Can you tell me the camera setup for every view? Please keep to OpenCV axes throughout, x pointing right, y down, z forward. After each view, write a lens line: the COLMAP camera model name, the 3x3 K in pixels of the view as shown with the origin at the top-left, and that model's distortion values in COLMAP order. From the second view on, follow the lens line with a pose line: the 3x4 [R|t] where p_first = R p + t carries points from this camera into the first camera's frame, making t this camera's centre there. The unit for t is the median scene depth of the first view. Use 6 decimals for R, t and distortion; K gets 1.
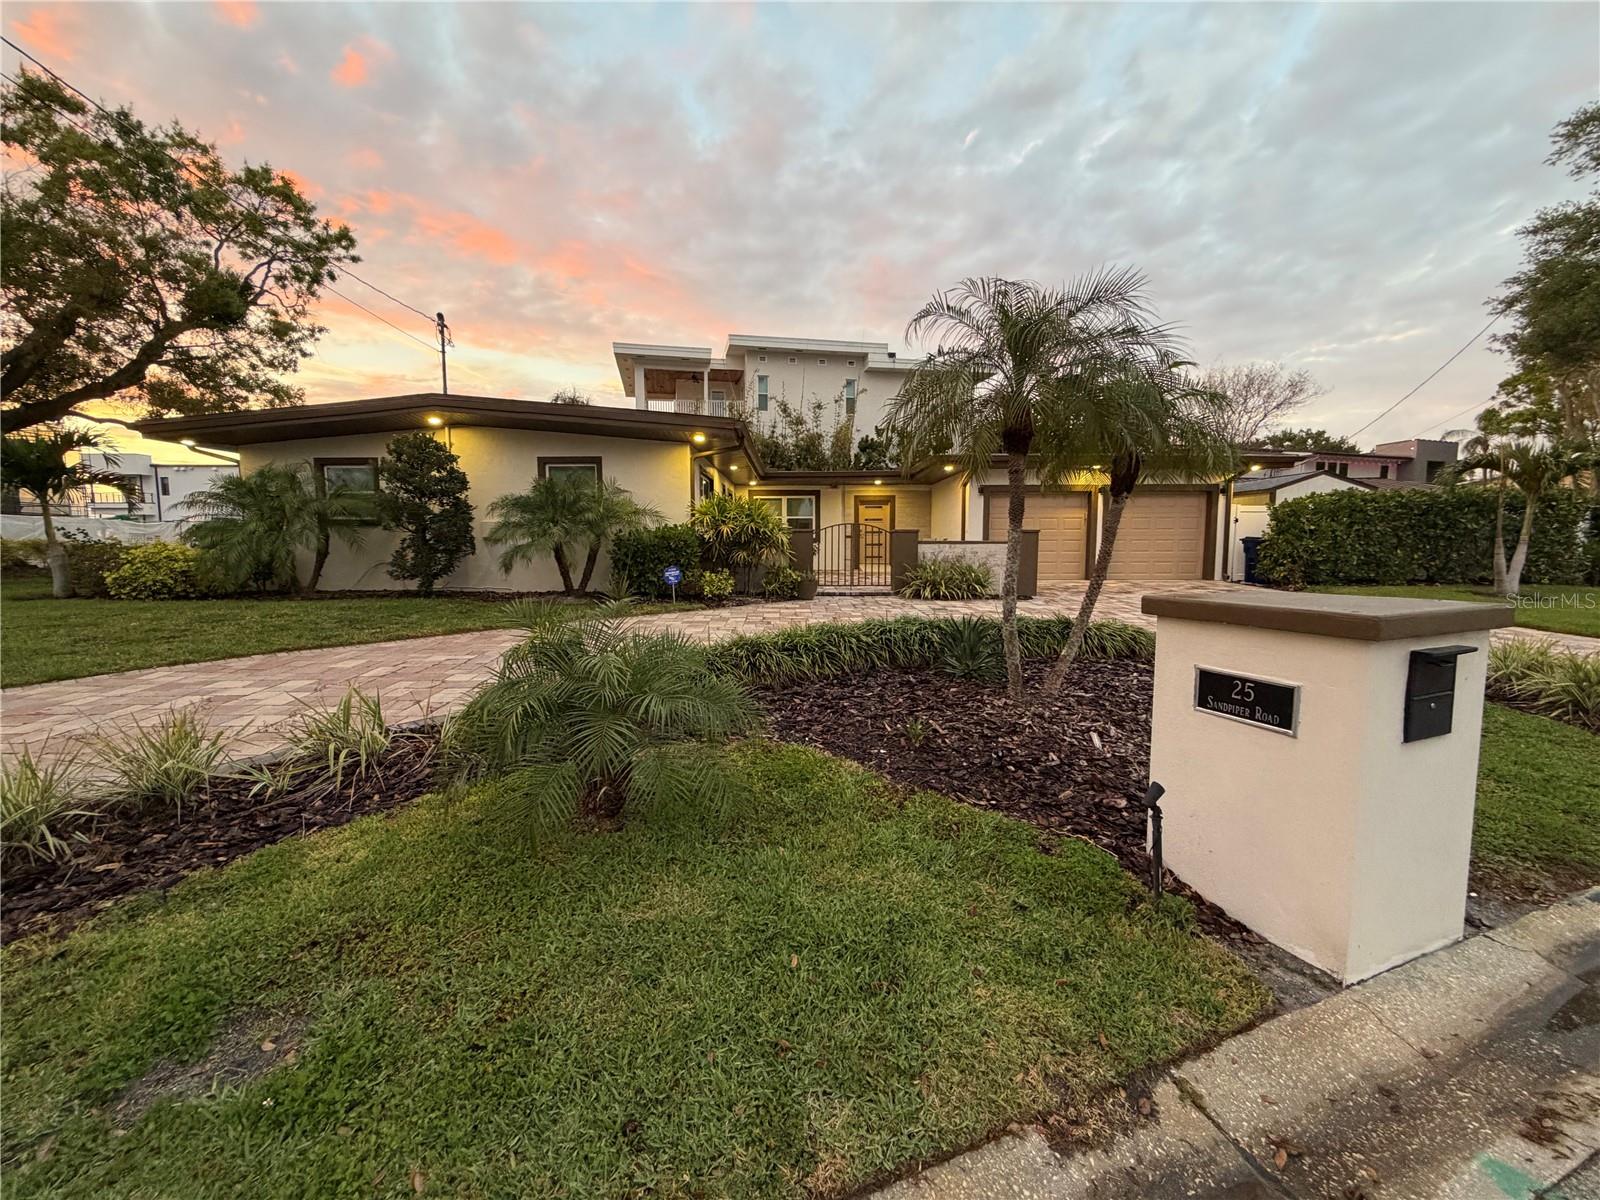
lens RADIAL K [[642.2, 0, 806.5], [0, 642.2, 595.4], [0, 0, 1]] dist [-0.001776, -0.000262]
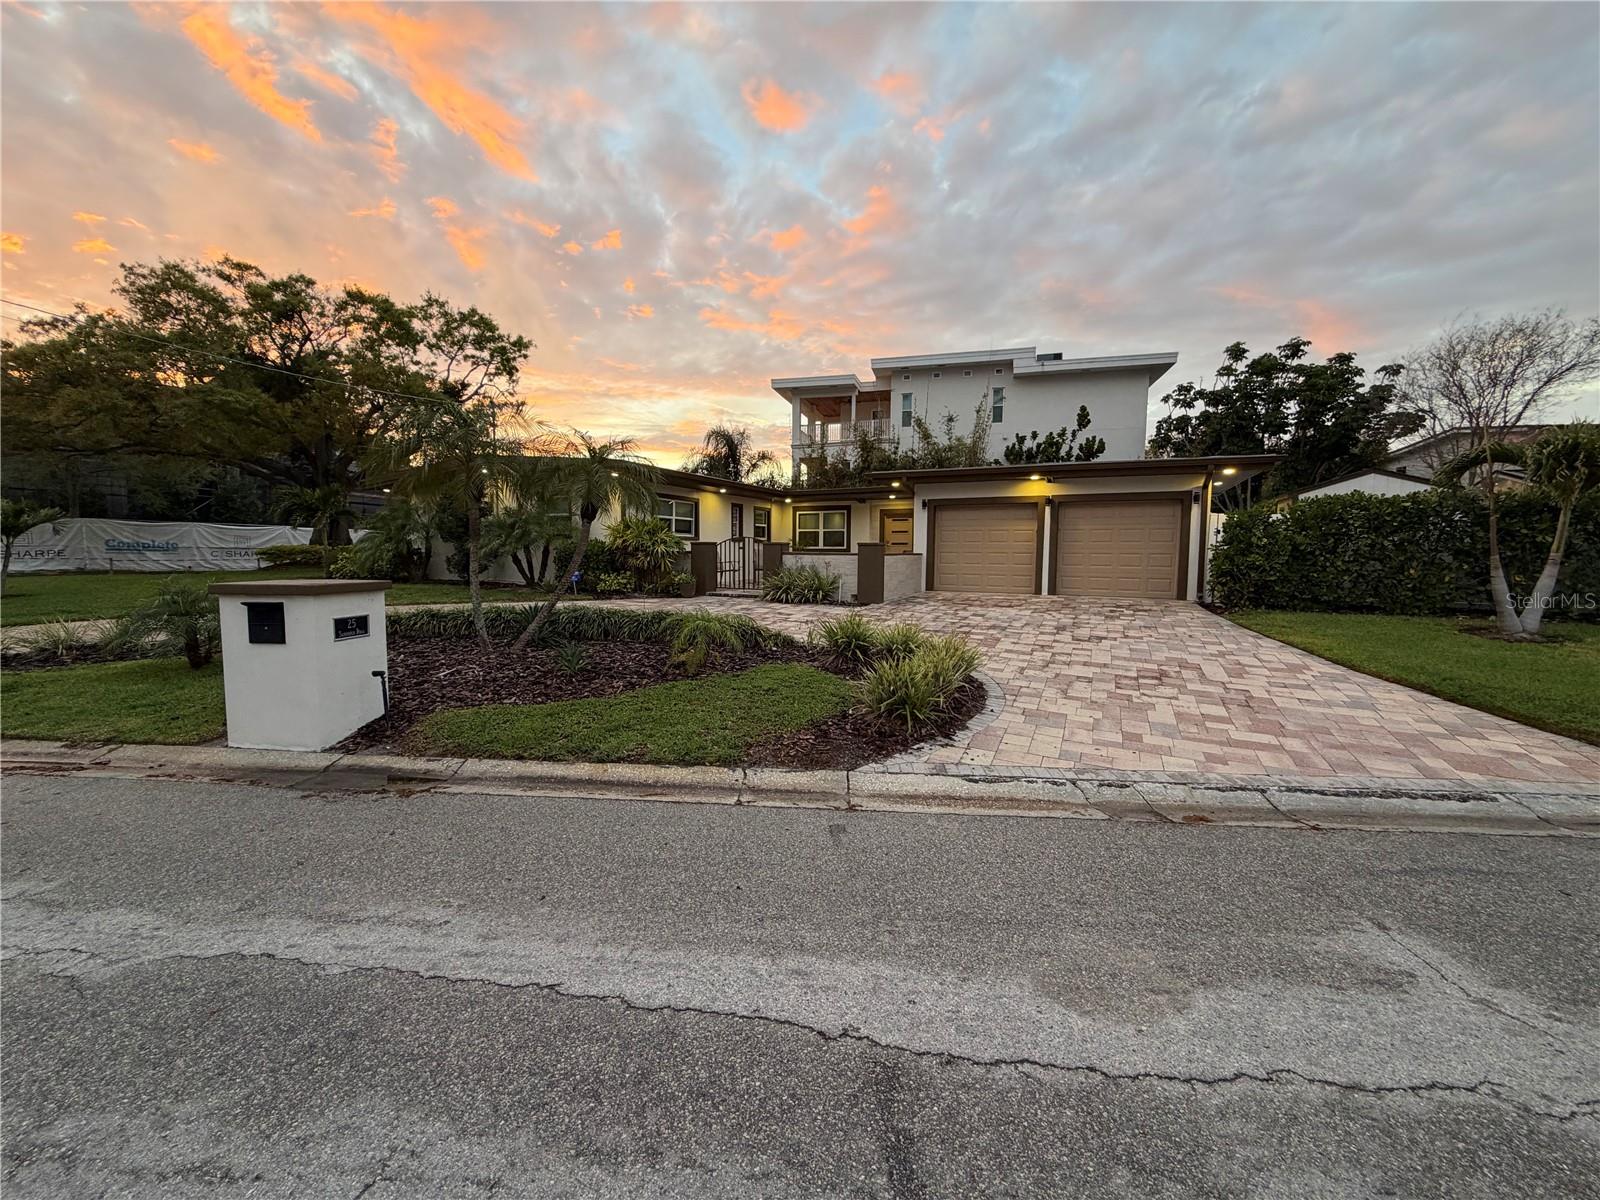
lens RADIAL K [[642.2, 0, 801.8], [0, 642.2, 595.7], [0, 0, 1]] dist [-0.001776, -0.000262]
pose [[0.892167, 0.040490, -0.449887, 0.285275], [-0.046472, 0.998917, -0.002256, -0.002129], [0.449308, 0.022919, 0.893083, -0.007578]]
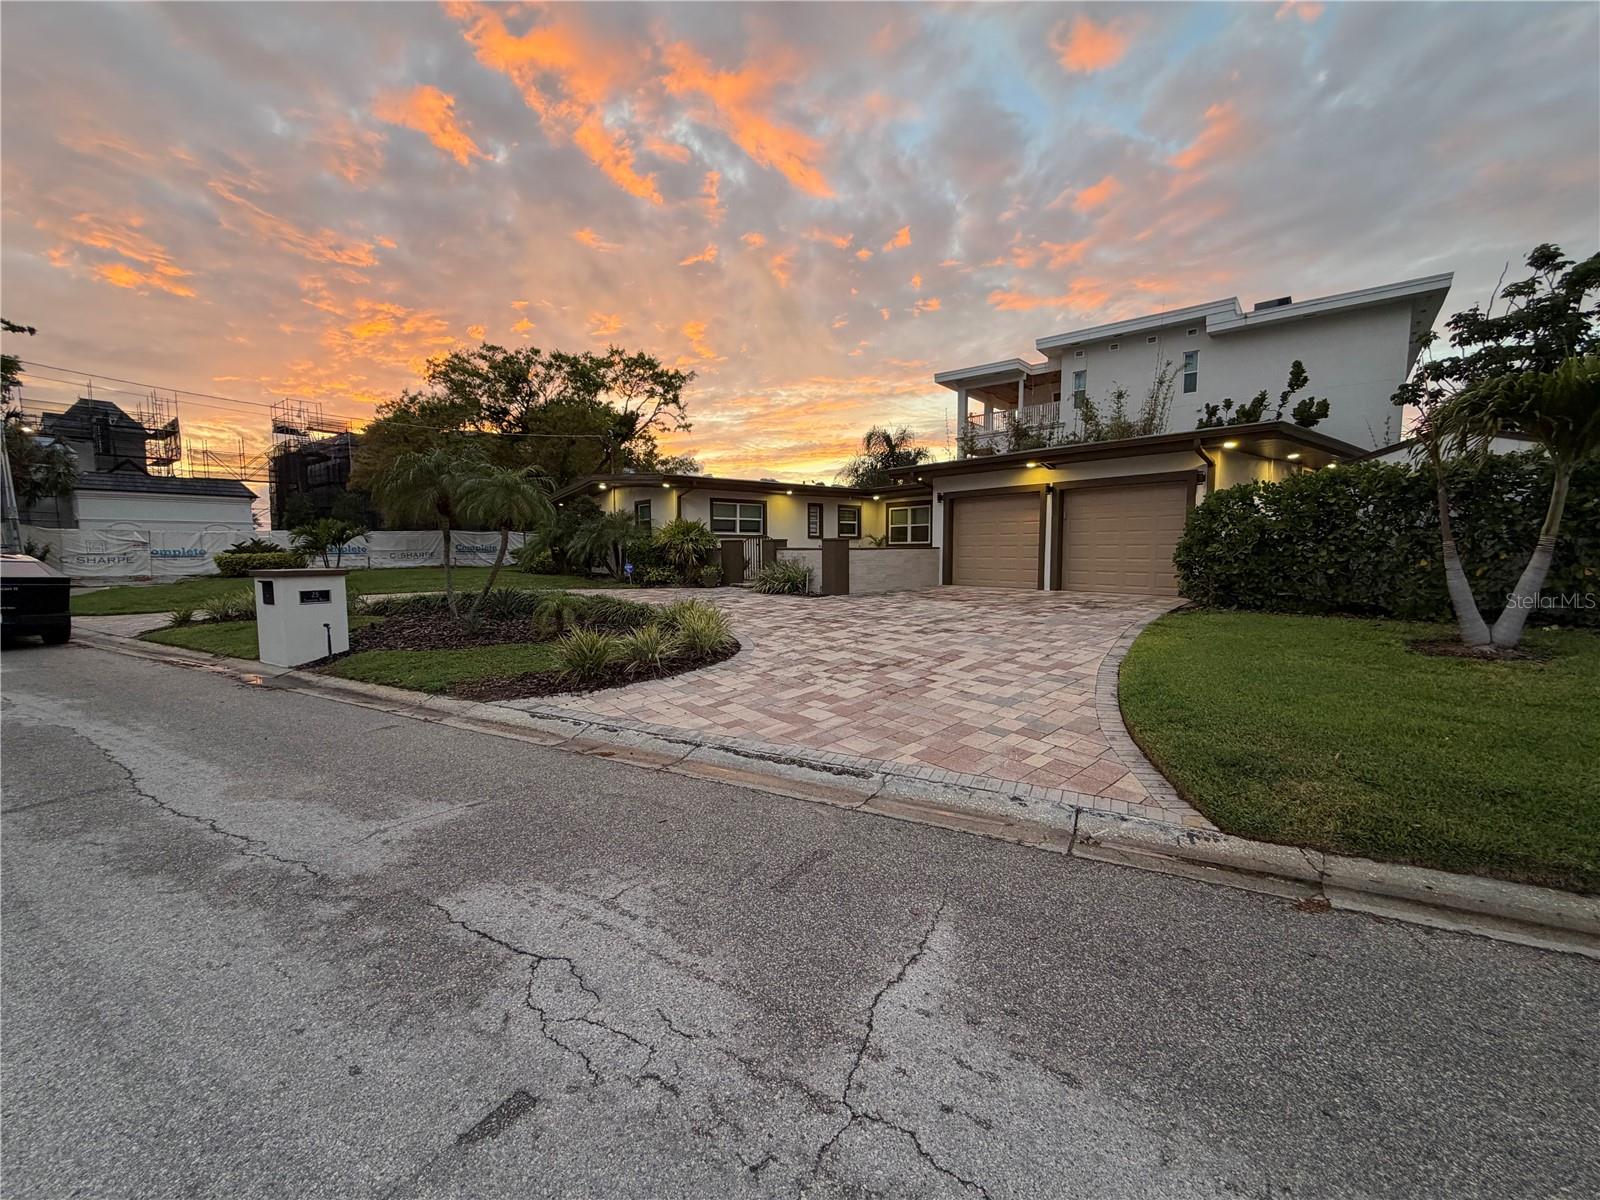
lens RADIAL K [[642.2, 0, 802.2], [0, 642.2, 615.7], [0, 0, 1]] dist [-0.001776, -0.000262]
pose [[0.626067, 0.081564, -0.775492, 0.477649], [-0.059345, 0.996614, 0.056910, -0.010237], [0.777508, 0.010392, 0.628787, 0.089486]]
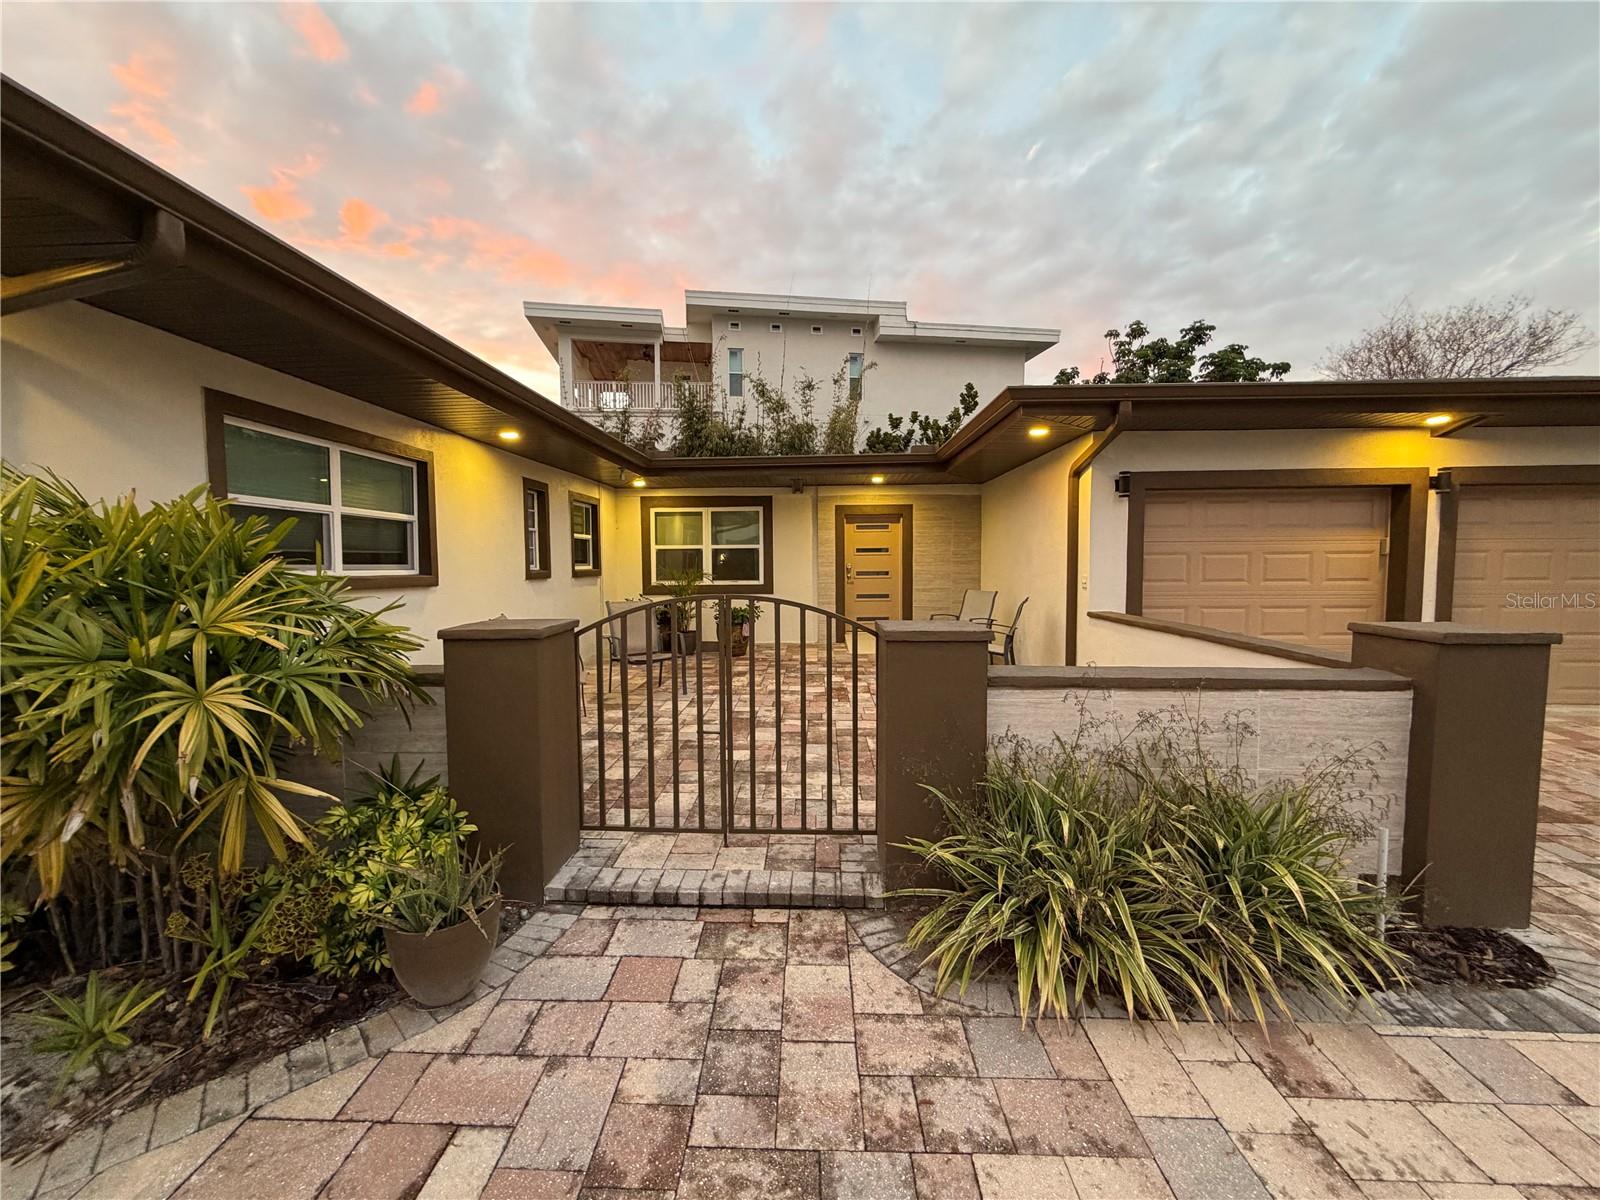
lens RADIAL K [[642.2, 0, 801.6], [0, 642.2, 597.7], [0, 0, 1]] dist [-0.001776, -0.000262]
pose [[0.998867, -0.001067, -0.047580, 0.045972], [-0.000064, 0.999718, -0.023744, -0.042204], [0.047592, 0.023720, 0.998585, 0.297715]]
